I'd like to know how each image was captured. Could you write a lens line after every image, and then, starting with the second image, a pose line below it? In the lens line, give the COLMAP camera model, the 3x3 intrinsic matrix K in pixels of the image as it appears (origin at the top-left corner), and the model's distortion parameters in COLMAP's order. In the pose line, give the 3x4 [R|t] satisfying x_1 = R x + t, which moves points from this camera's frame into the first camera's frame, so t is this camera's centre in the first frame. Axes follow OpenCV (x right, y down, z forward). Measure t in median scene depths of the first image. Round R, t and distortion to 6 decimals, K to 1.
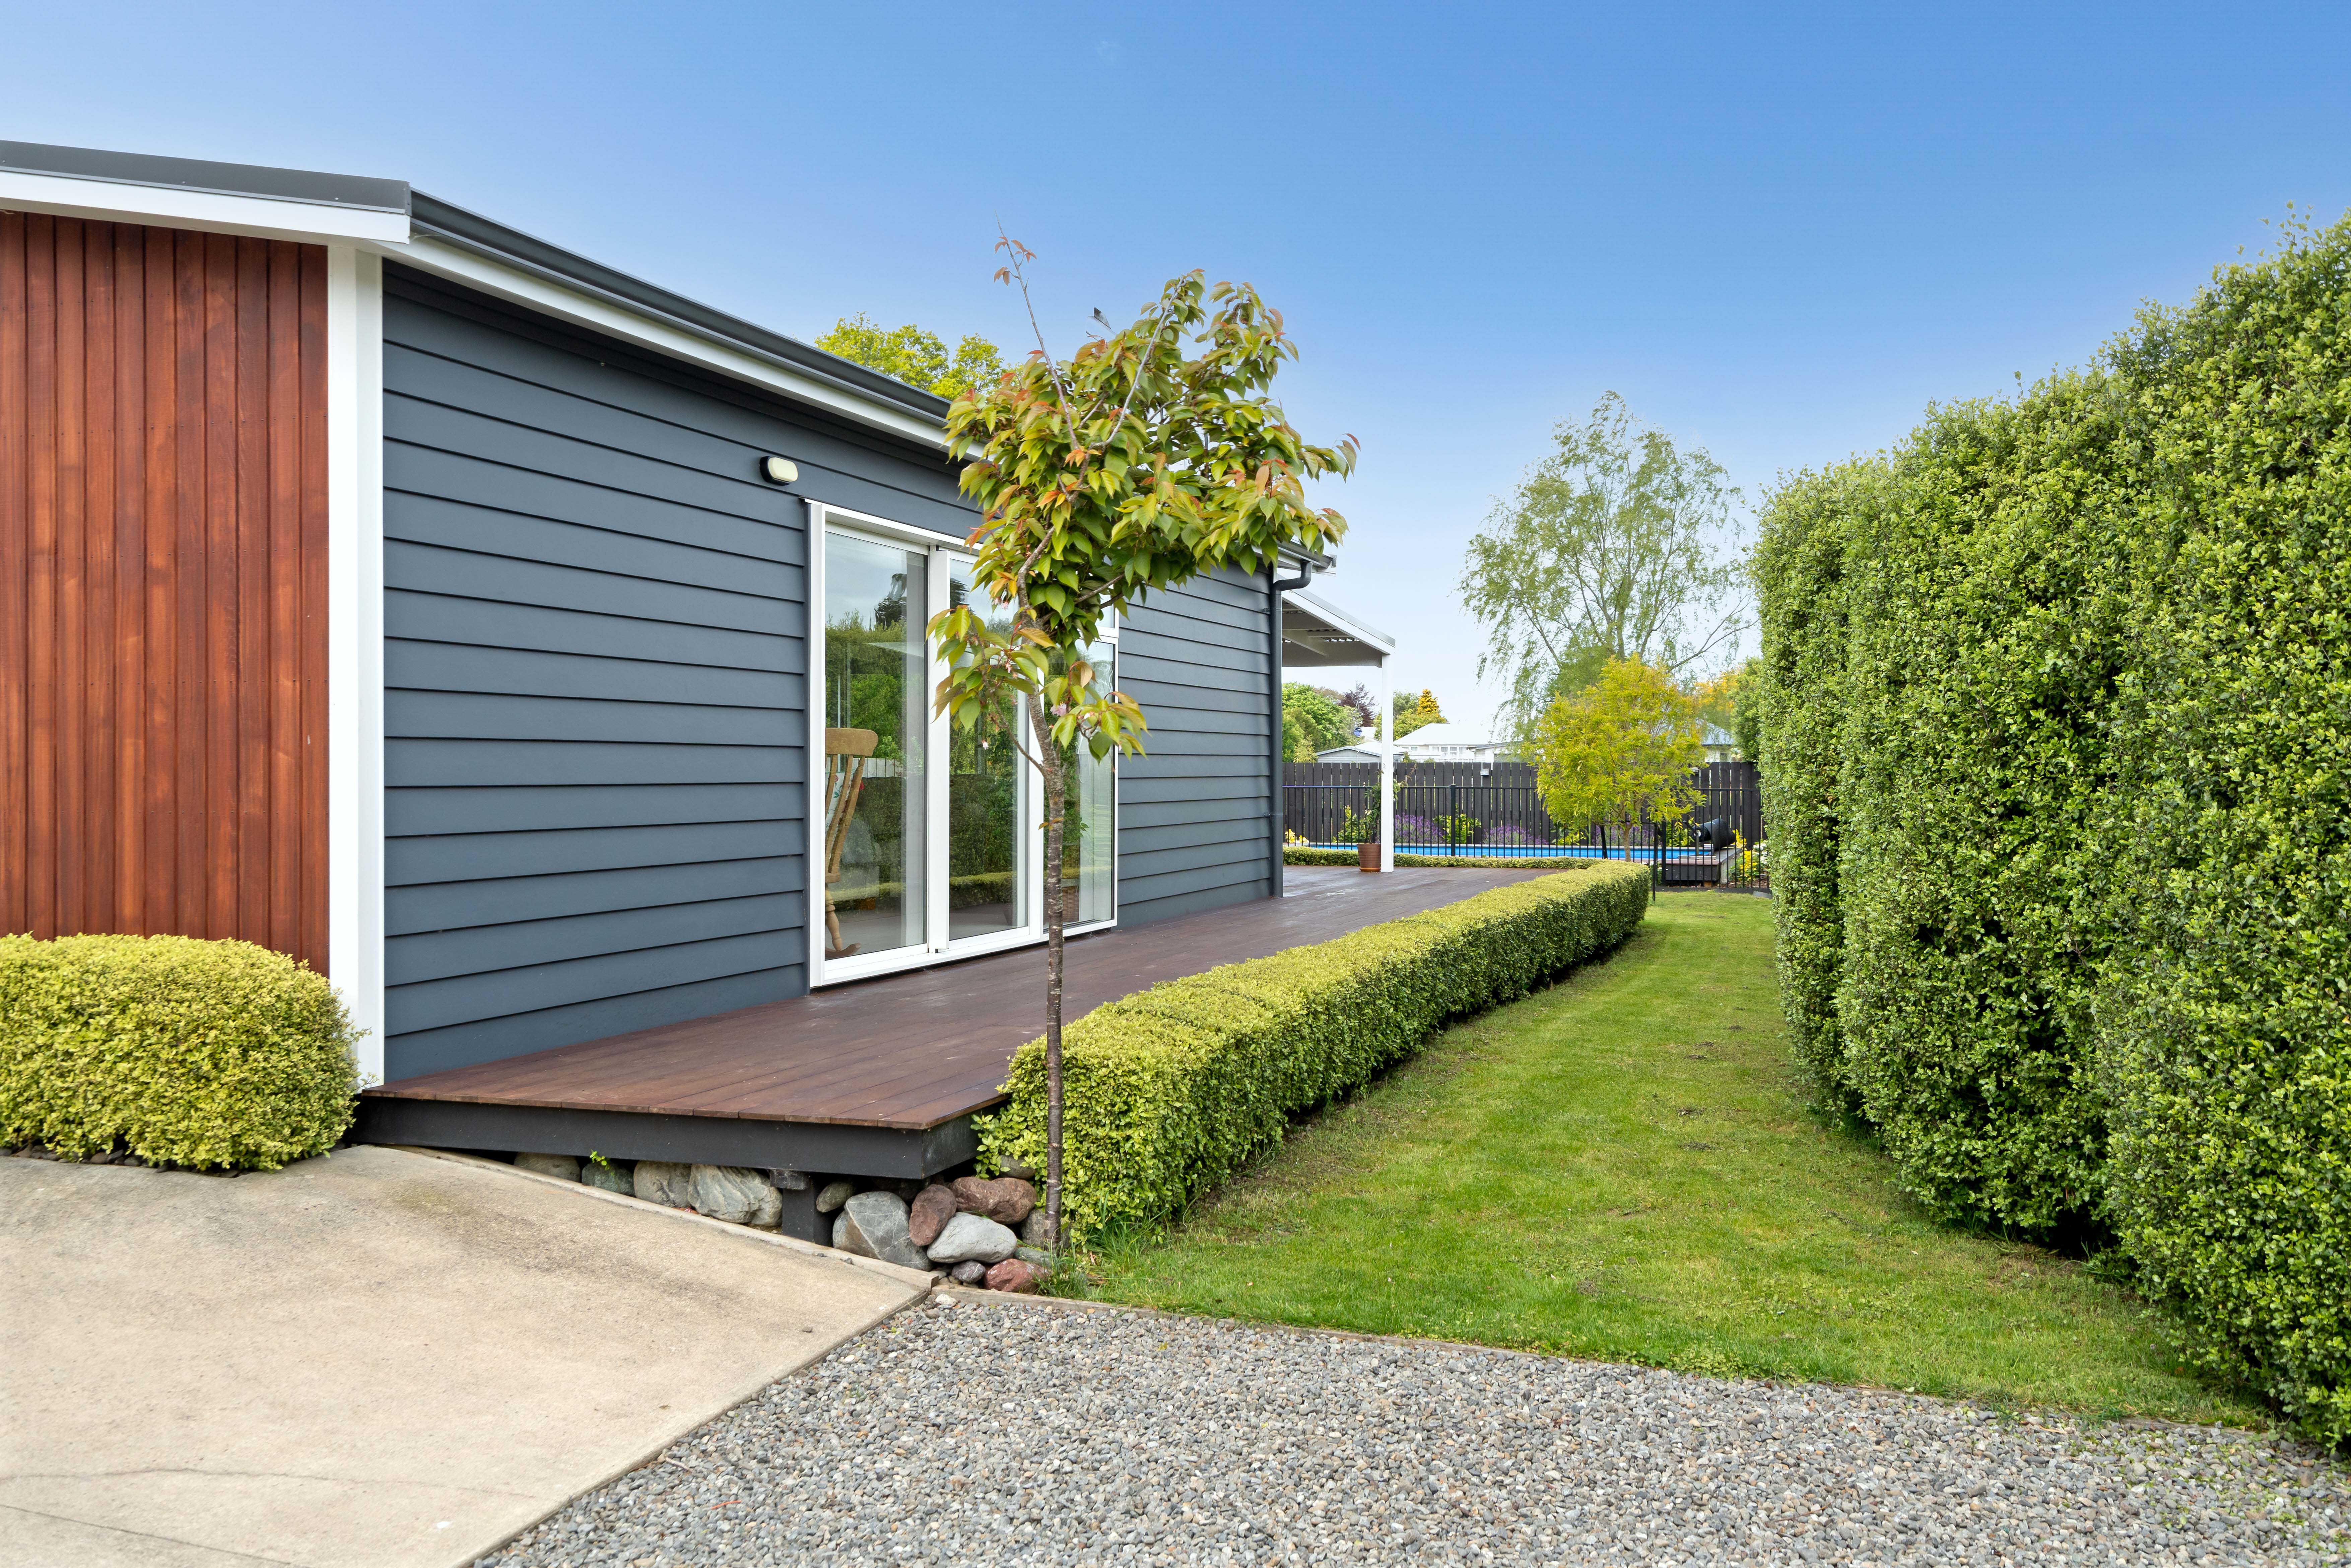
lens RADIAL K [[2087.4, 0, 1175.5], [0, 2087.4, 784.0], [0, 0, 1]] dist [0.044164, -0.000673]
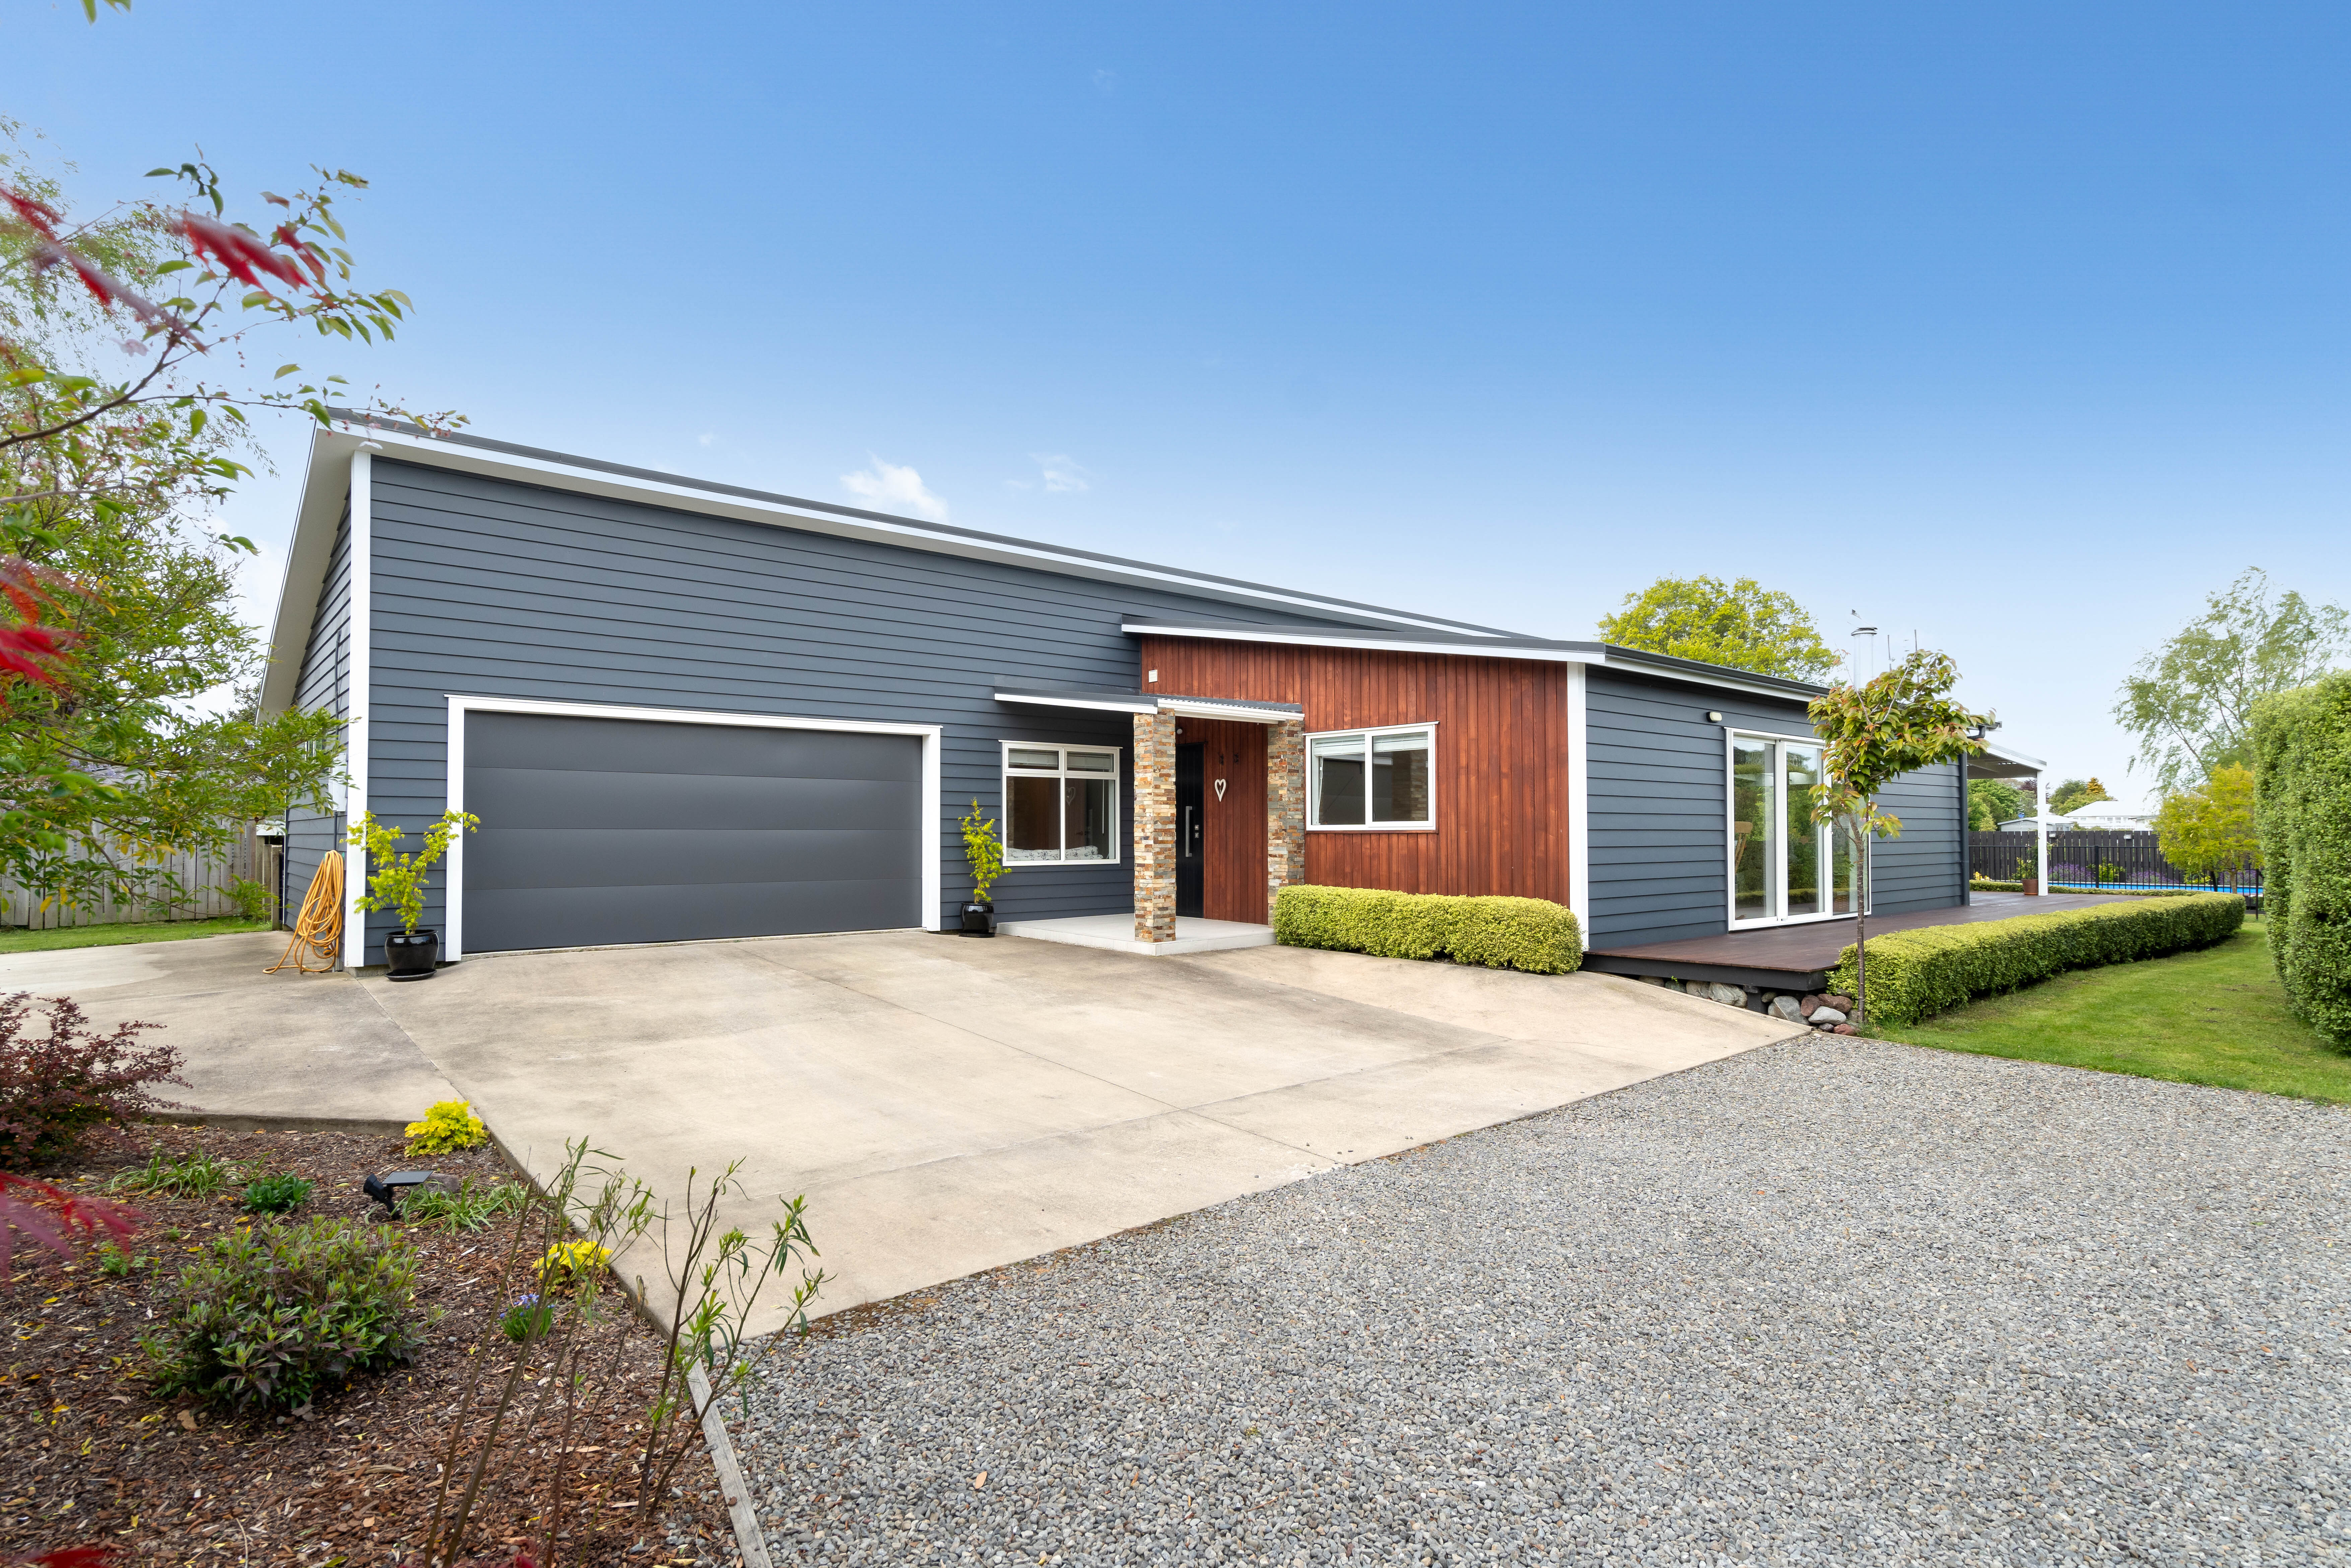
lens RADIAL K [[1193.9, 0, 1178.3], [0, 1193.9, 809.4], [0, 0, 1]] dist [0.014428, 0.000261]
pose [[0.860909, -0.013241, -0.508586, -0.024353], [-0.000810, 0.999624, -0.027398, -0.004242], [0.508758, 0.023999, 0.860575, -0.675513]]
